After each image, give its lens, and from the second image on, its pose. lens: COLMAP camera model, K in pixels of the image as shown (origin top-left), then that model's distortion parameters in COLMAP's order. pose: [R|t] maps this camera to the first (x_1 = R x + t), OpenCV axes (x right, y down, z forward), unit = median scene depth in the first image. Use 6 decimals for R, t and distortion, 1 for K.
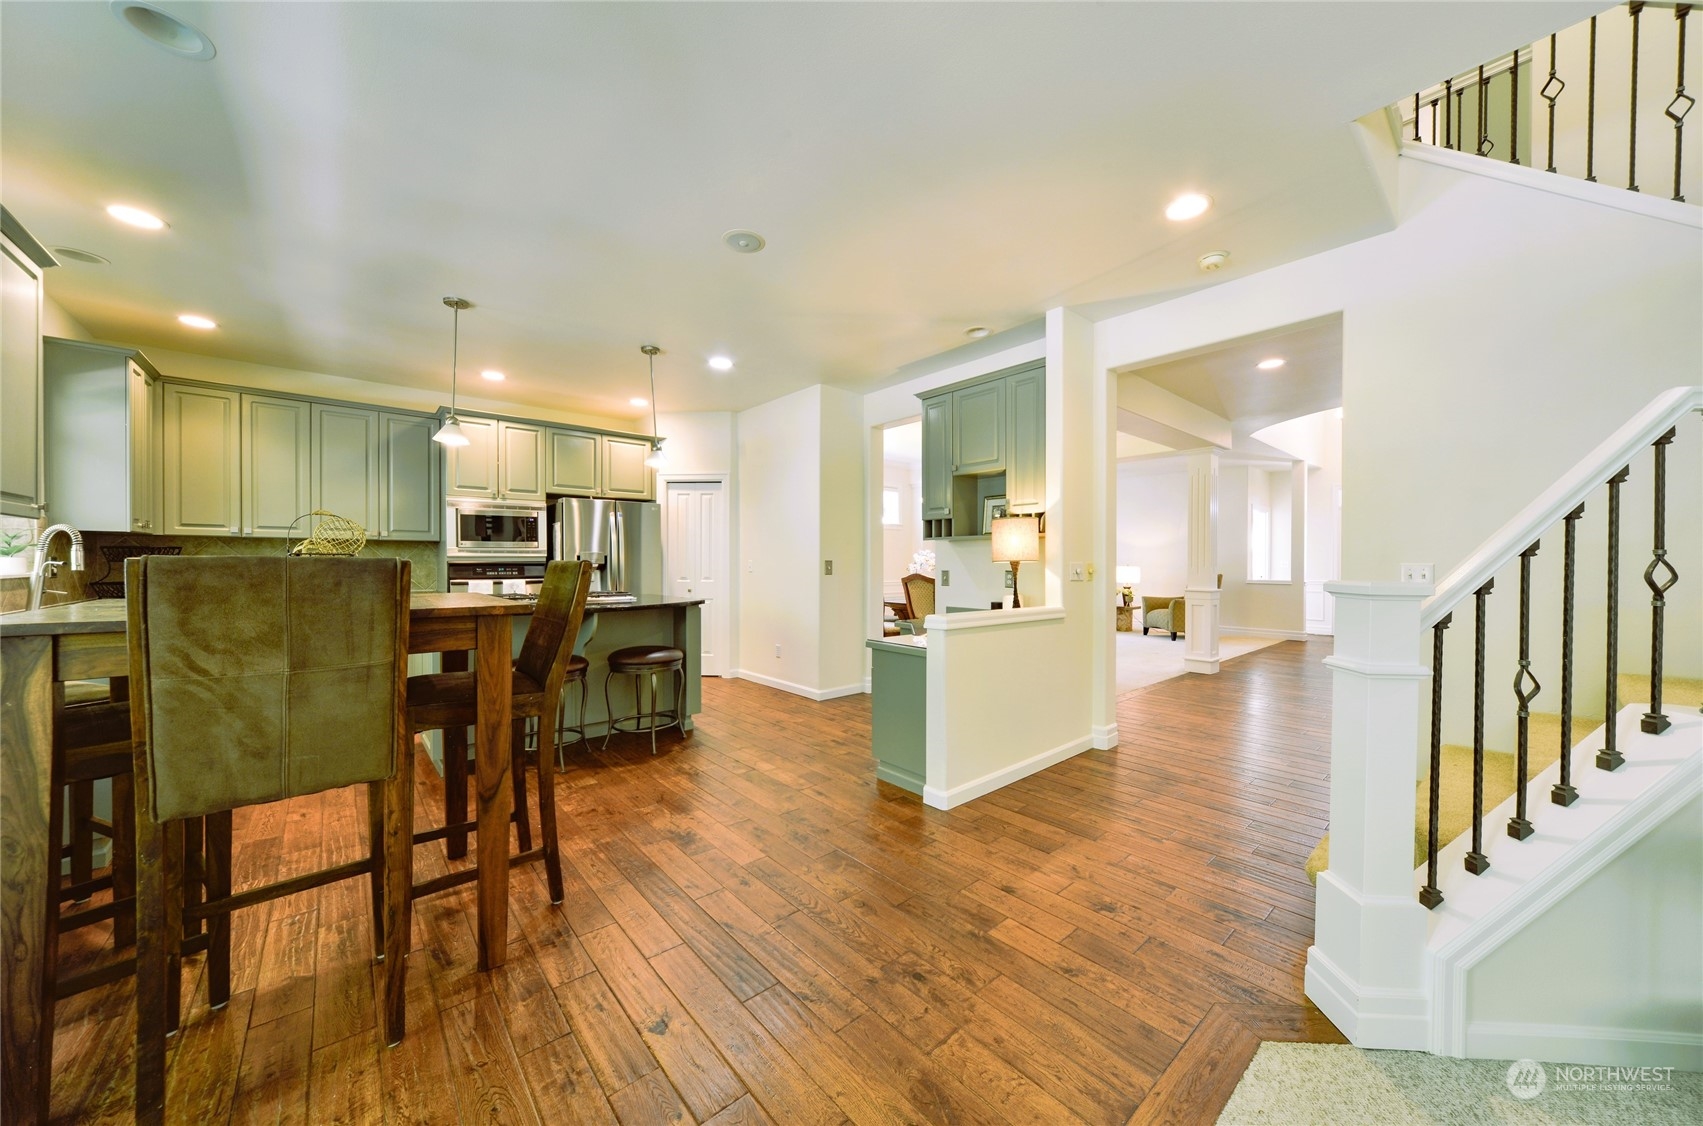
lens RADIAL K [[593.0, 0, 851.5], [0, 593.0, 563.0], [0, 0, 1]] dist [-0.000904, -0.000107]
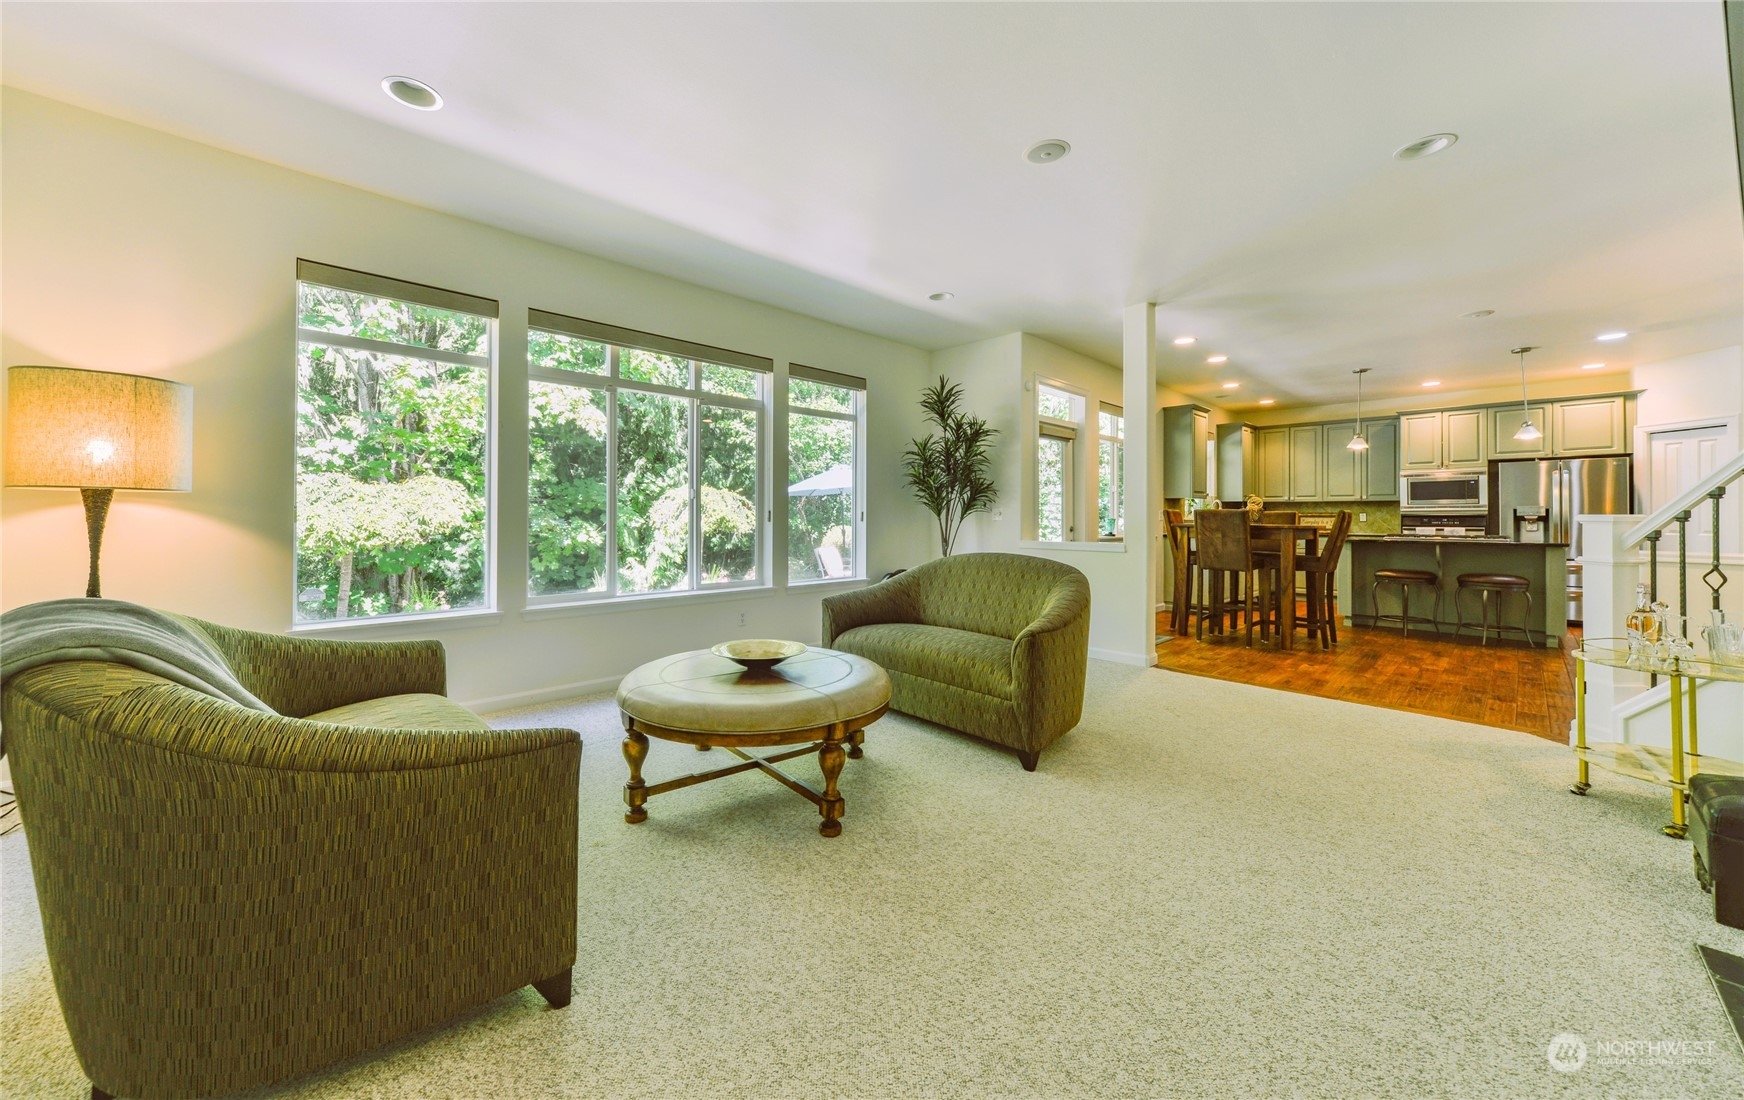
lens RADIAL K [[631.5, 0, 841.2], [0, 631.5, 512.5], [0, 0, 1]] dist [0.001077, 0.000011]
pose [[0.025610, -0.008680, -0.999634, 0.875094], [-0.008152, 0.999927, -0.008892, 0.018880], [0.999639, 0.008377, 0.025538, -0.455674]]
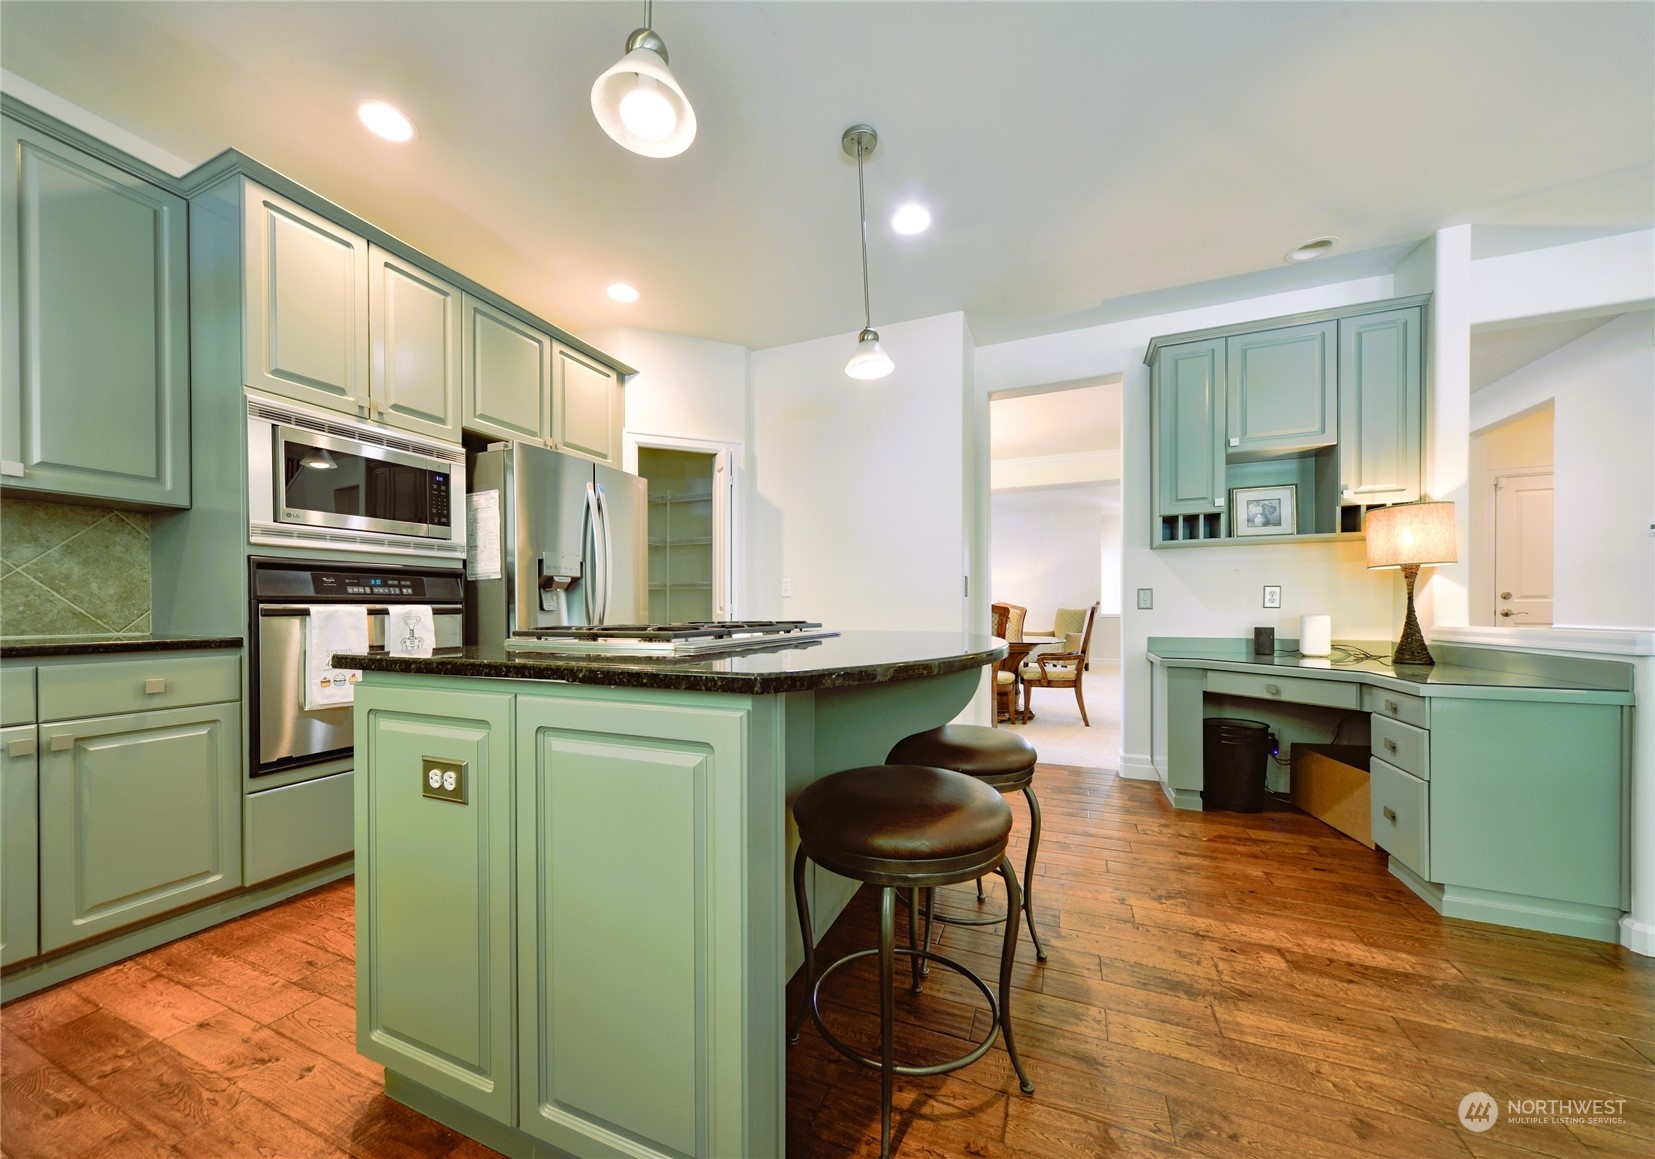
lens RADIAL K [[597.7, 0, 820.0], [0, 597.7, 608.3], [0, 0, 1]] dist [0.001720, 0.000245]
pose [[0.903004, -0.004404, 0.429609, -0.504906], [0.004823, 0.999988, 0.000113, 0.033248], [-0.429605, 0.001970, 0.903015, 0.474658]]
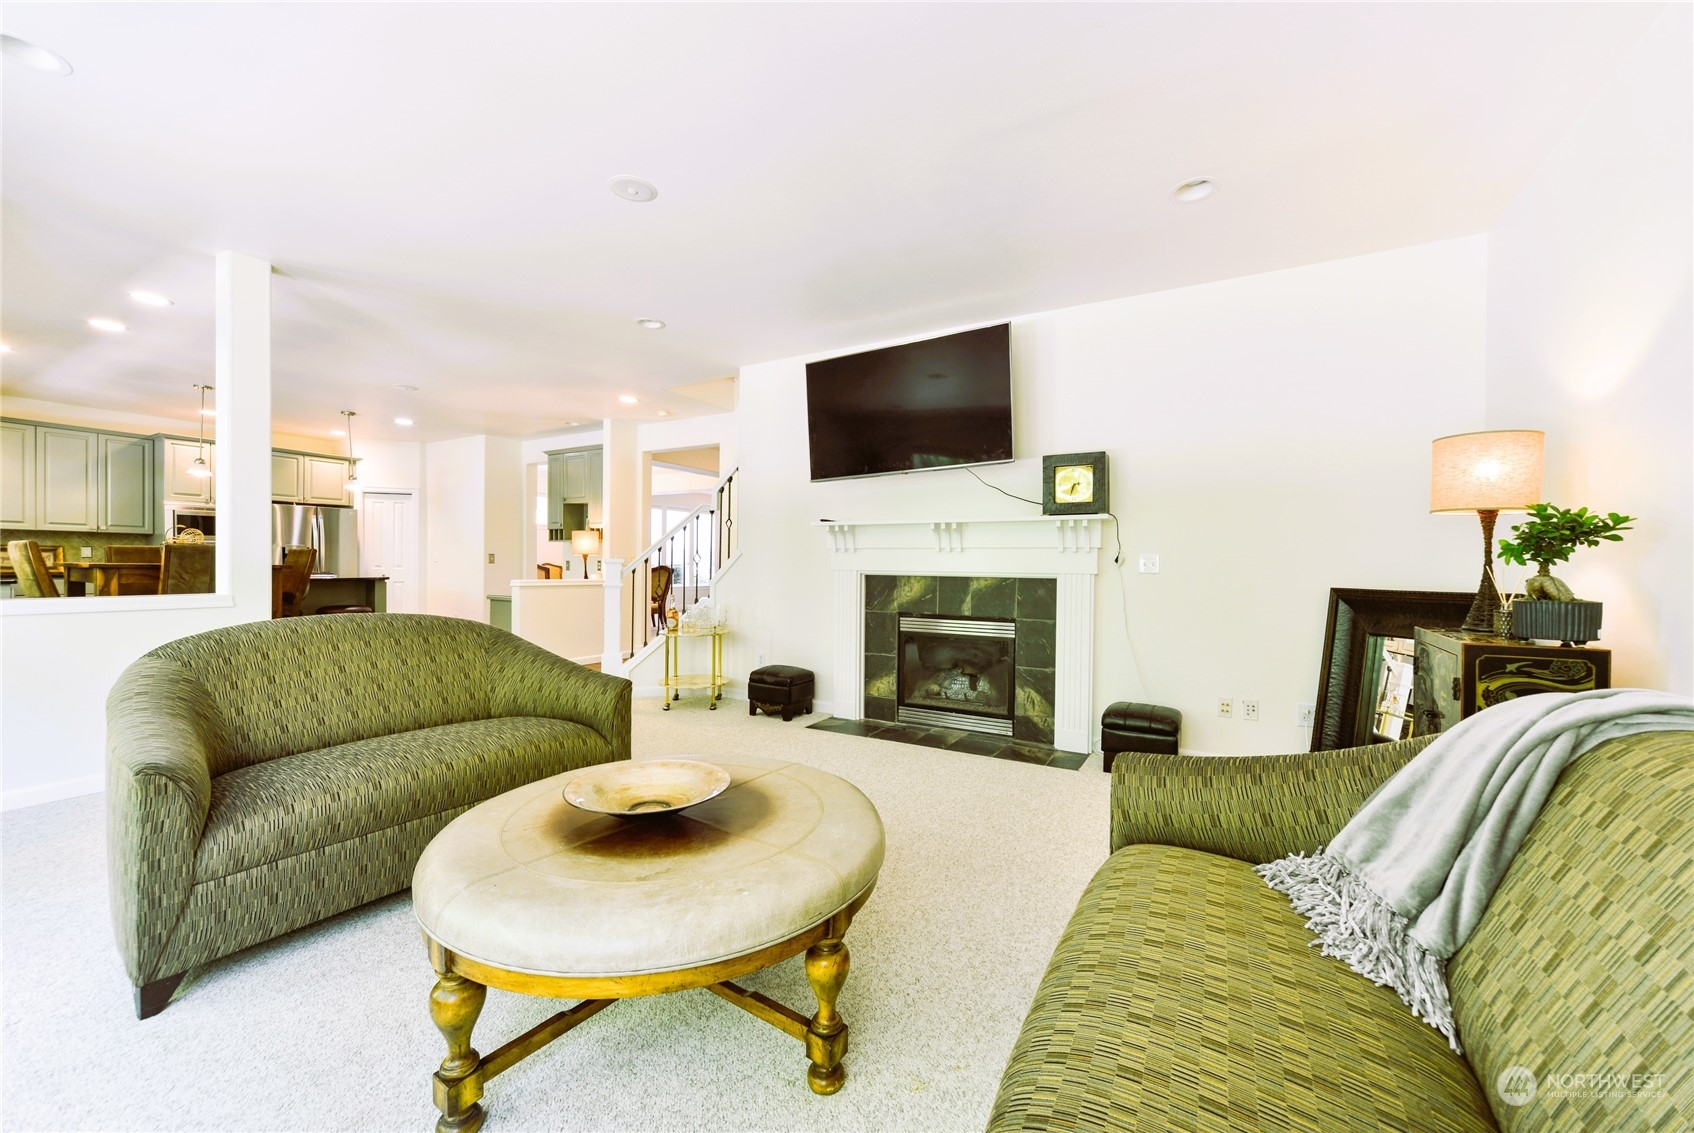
lens RADIAL K [[658.2, 0, 847.0], [0, 658.2, 566.5], [0, 0, 1]] dist [0.007726, -0.000121]
pose [[0.949041, 0.009374, 0.315012, 0.298532], [-0.010290, 0.999946, 0.001245, 0.017192], [-0.314983, -0.004423, 0.949087, -0.883493]]
